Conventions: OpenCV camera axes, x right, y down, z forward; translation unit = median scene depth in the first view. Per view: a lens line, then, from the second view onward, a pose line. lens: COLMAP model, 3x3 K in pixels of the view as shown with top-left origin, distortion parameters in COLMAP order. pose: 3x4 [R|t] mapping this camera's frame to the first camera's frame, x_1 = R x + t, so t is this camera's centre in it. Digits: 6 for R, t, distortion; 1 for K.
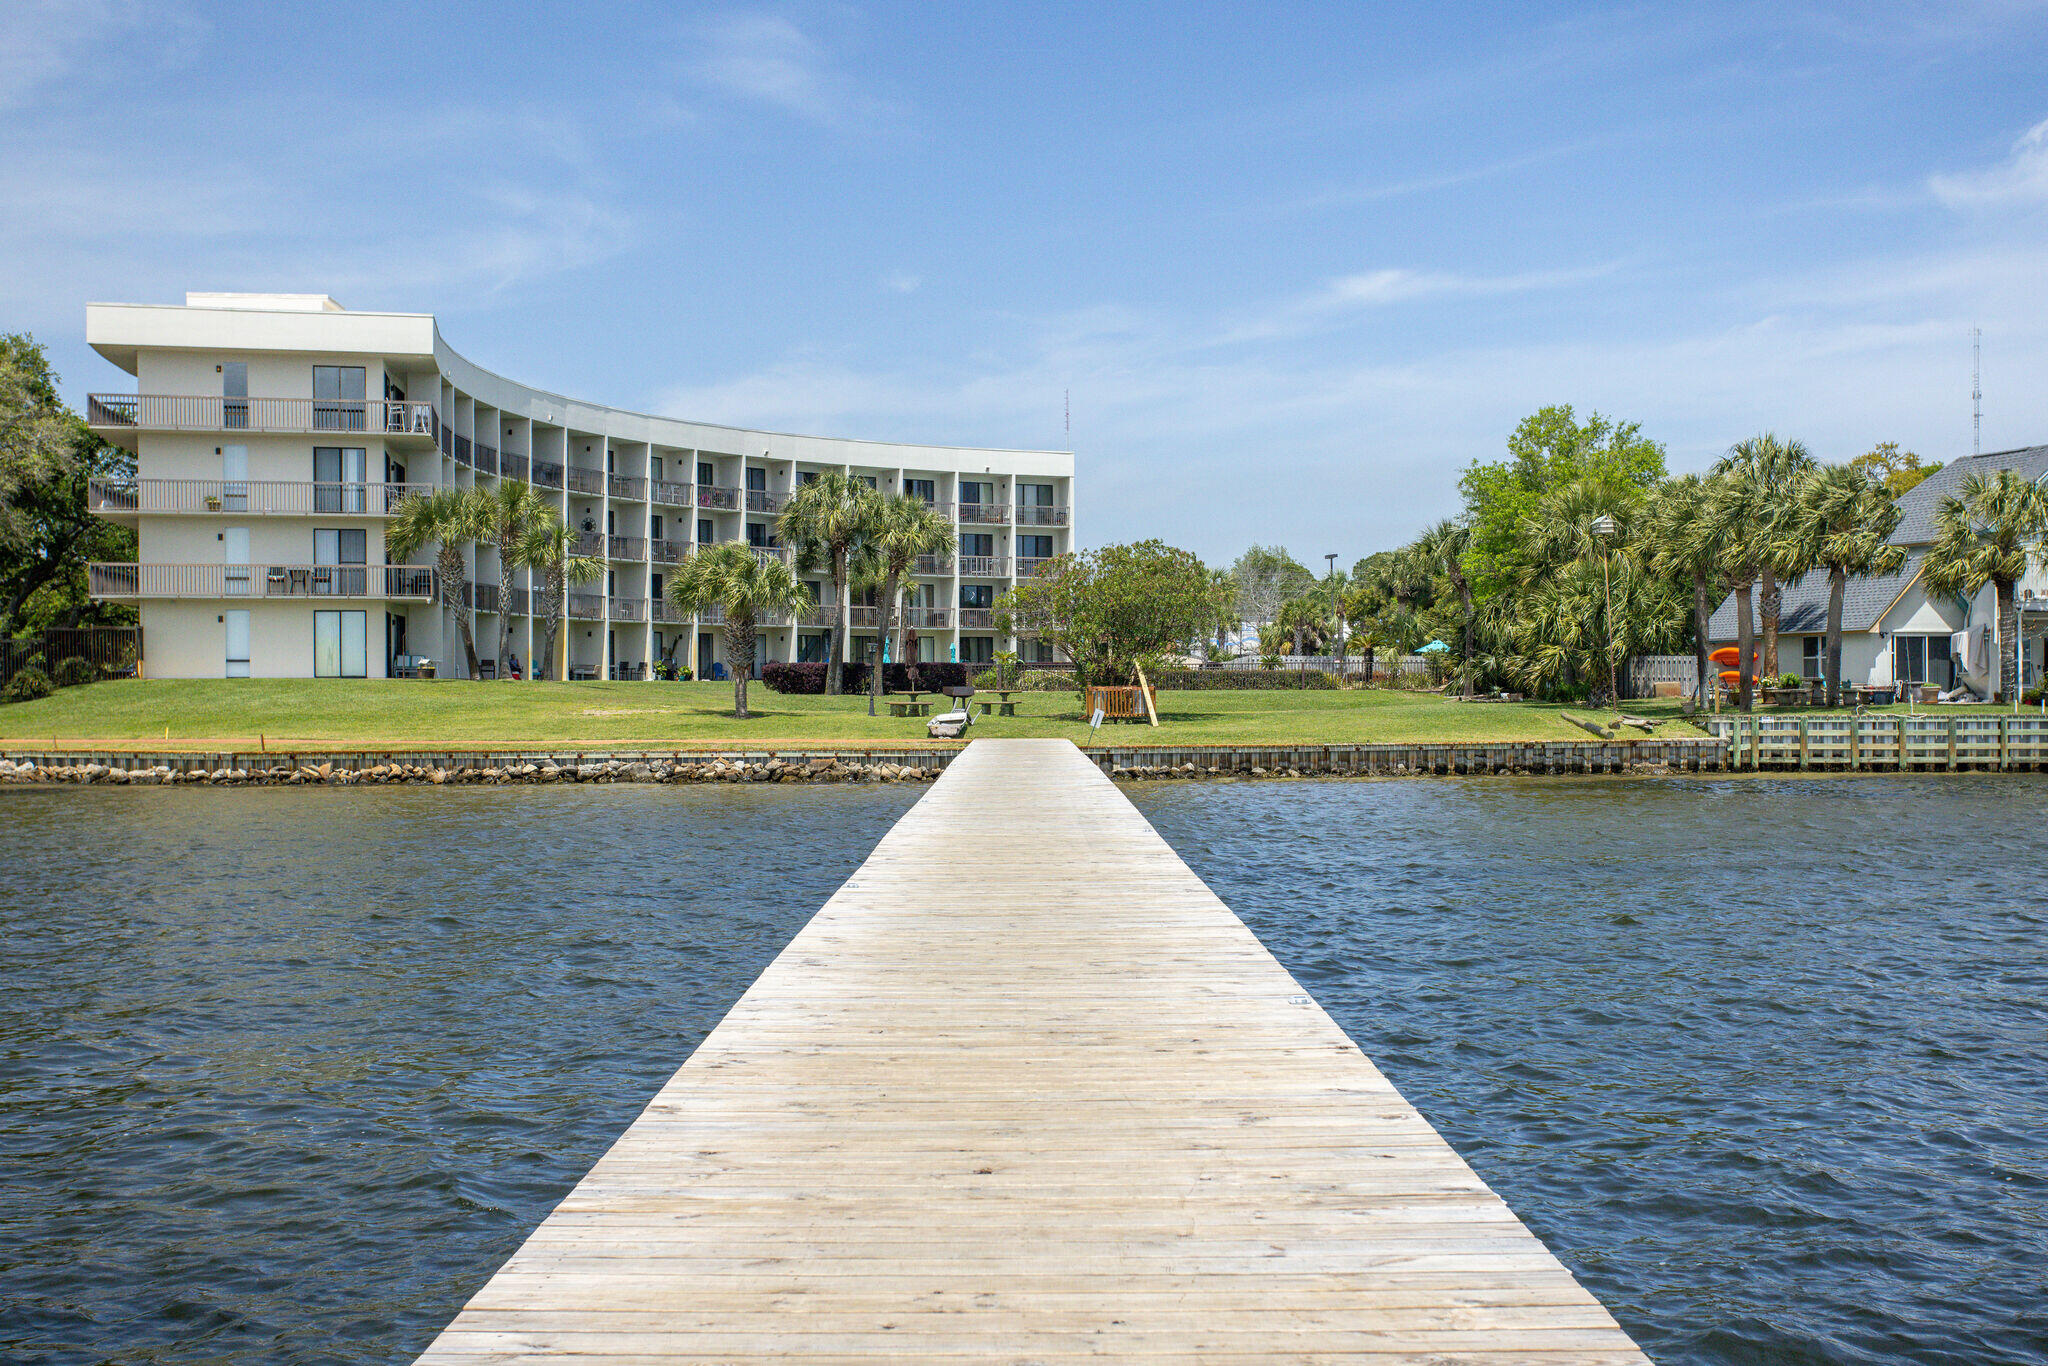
lens RADIAL K [[2169.6, 0, 1024.0], [0, 2169.6, 683.0], [0, 0, 1]] dist [-0.082044, -0.002116]
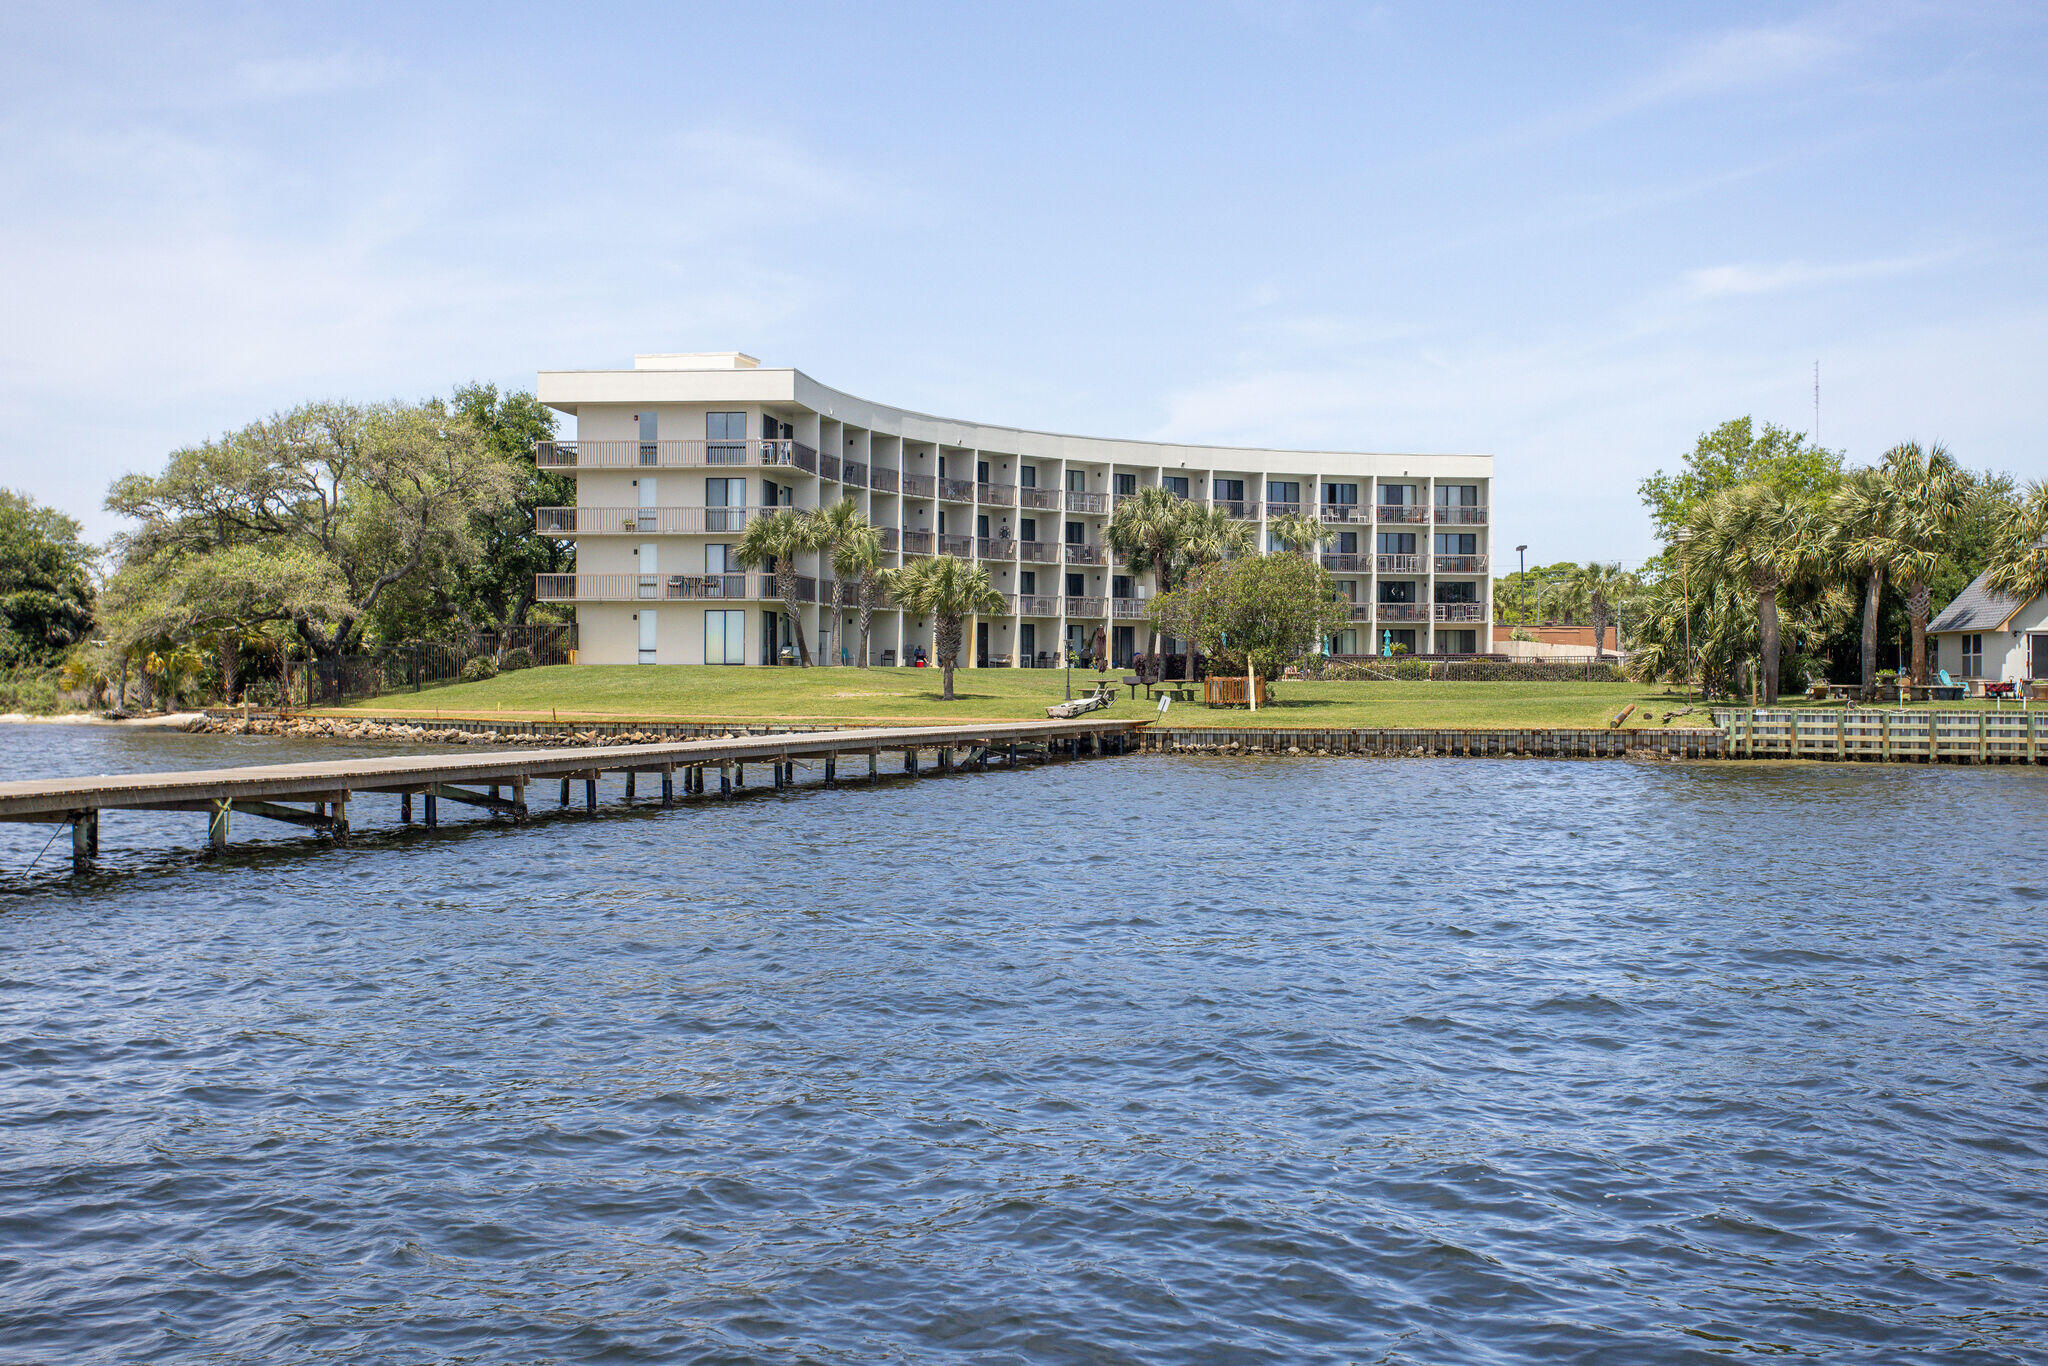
lens RADIAL K [[2187.2, 0, 1024.0], [0, 2187.2, 683.0], [0, 0, 1]] dist [-0.174265, 0.017202]
pose [[0.938585, 0.008816, -0.344935, 0.280995], [-0.006491, 0.999948, 0.007896, -0.003024], [0.344987, -0.005172, 0.938593, -0.117423]]
